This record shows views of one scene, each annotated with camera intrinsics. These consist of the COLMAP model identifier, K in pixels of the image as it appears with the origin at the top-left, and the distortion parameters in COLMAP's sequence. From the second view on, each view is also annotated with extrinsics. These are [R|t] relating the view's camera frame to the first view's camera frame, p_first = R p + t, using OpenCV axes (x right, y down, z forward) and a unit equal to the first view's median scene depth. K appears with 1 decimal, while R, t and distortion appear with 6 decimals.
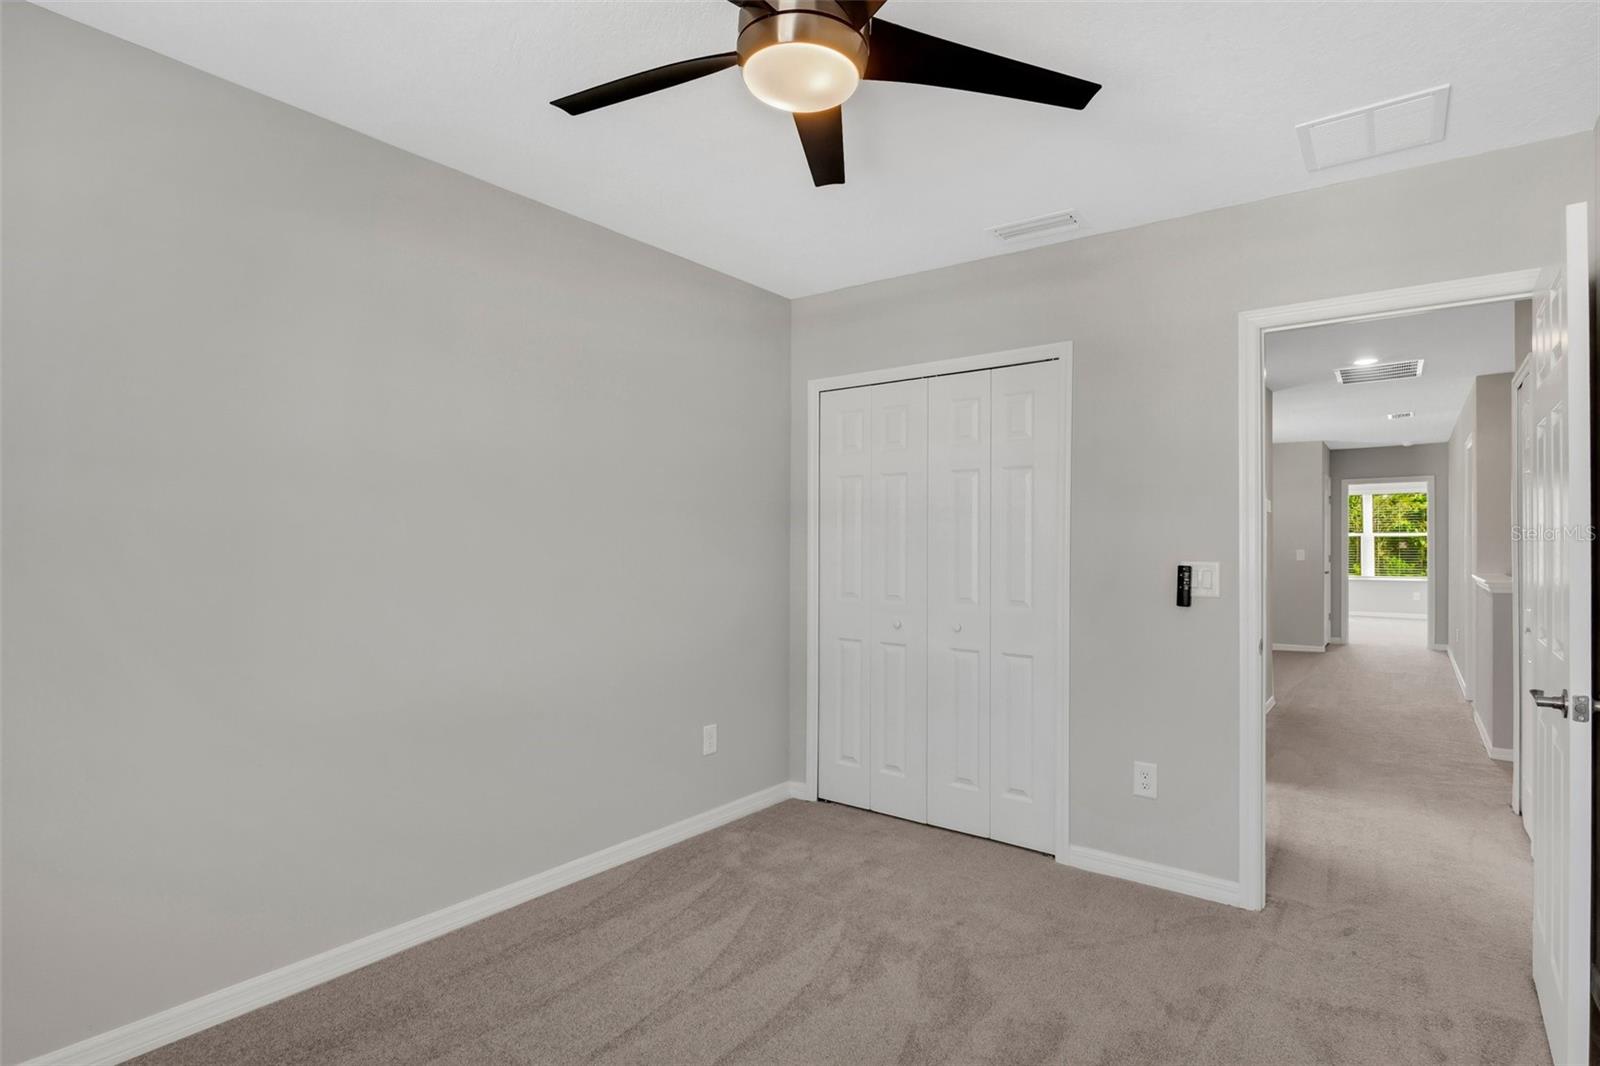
lens RADIAL K [[815.6, 0, 800.0], [0, 815.6, 533.0], [0, 0, 1]] dist [-0.001004, 0.000172]
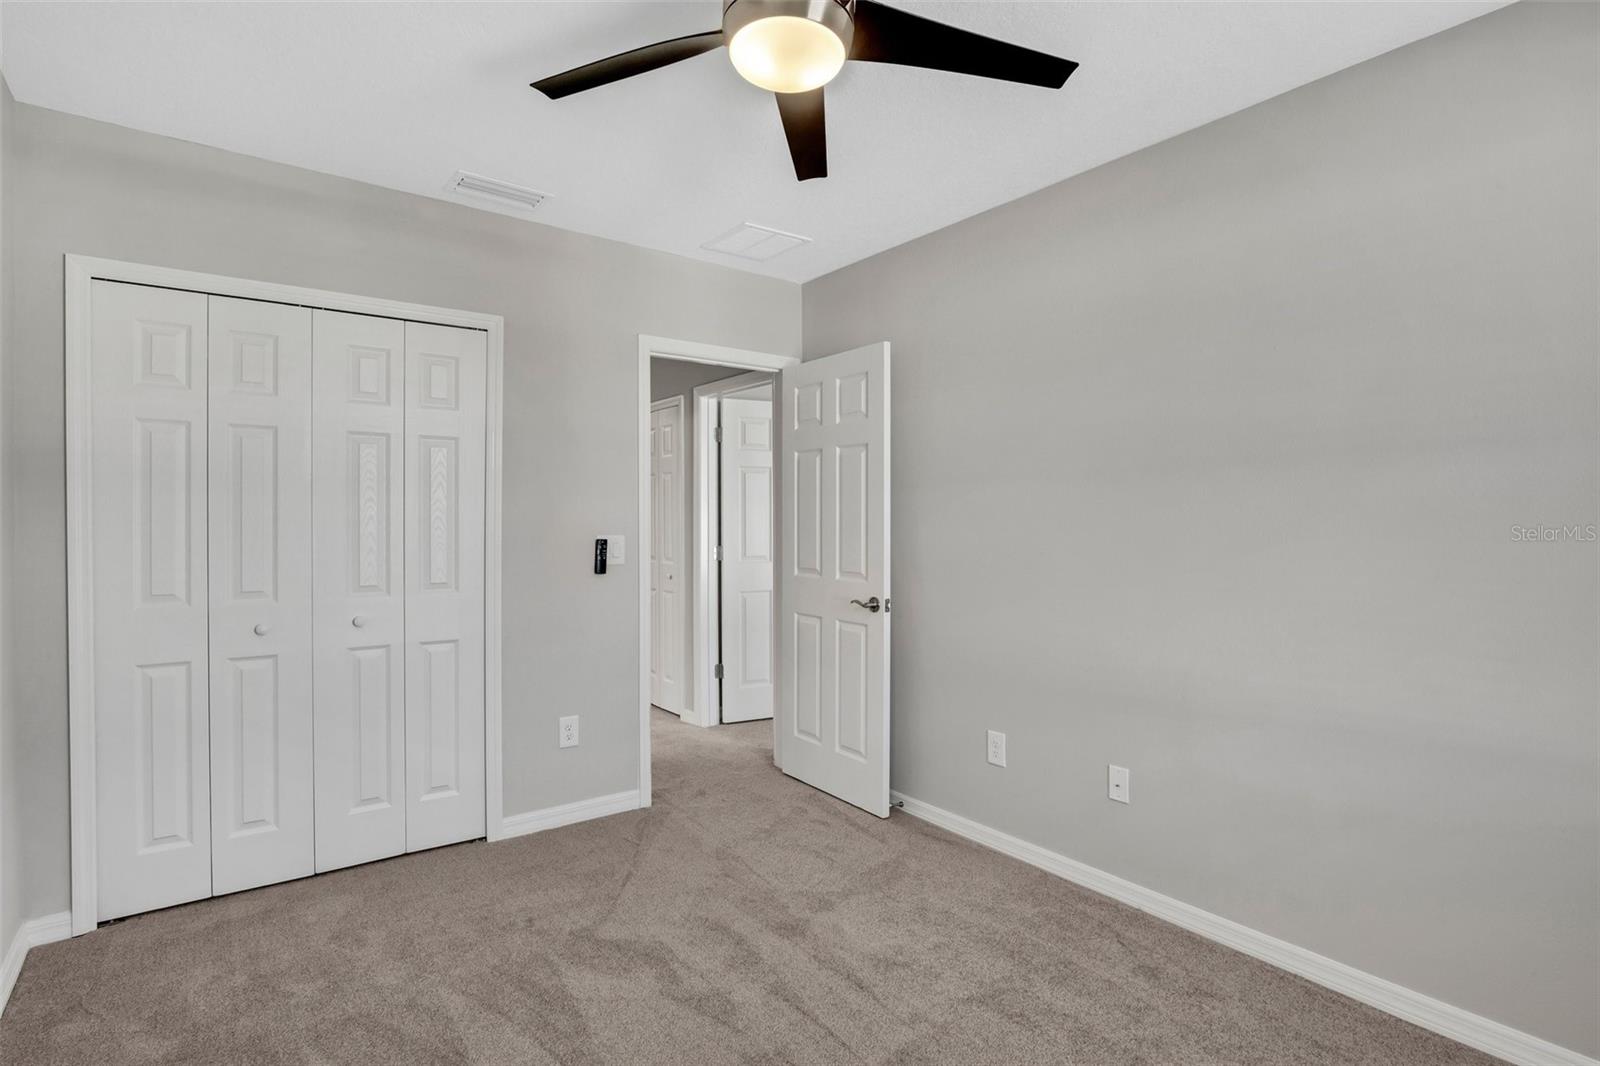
lens RADIAL K [[798.0, 0, 808.2], [0, 798.0, 531.0], [0, 0, 1]] dist [-0.002653, -0.000316]
pose [[0.271637, -0.017076, 0.962248, -0.529570], [-0.012284, 0.999700, 0.021209, 0.000556], [-0.962321, -0.017582, 0.271346, 0.389769]]
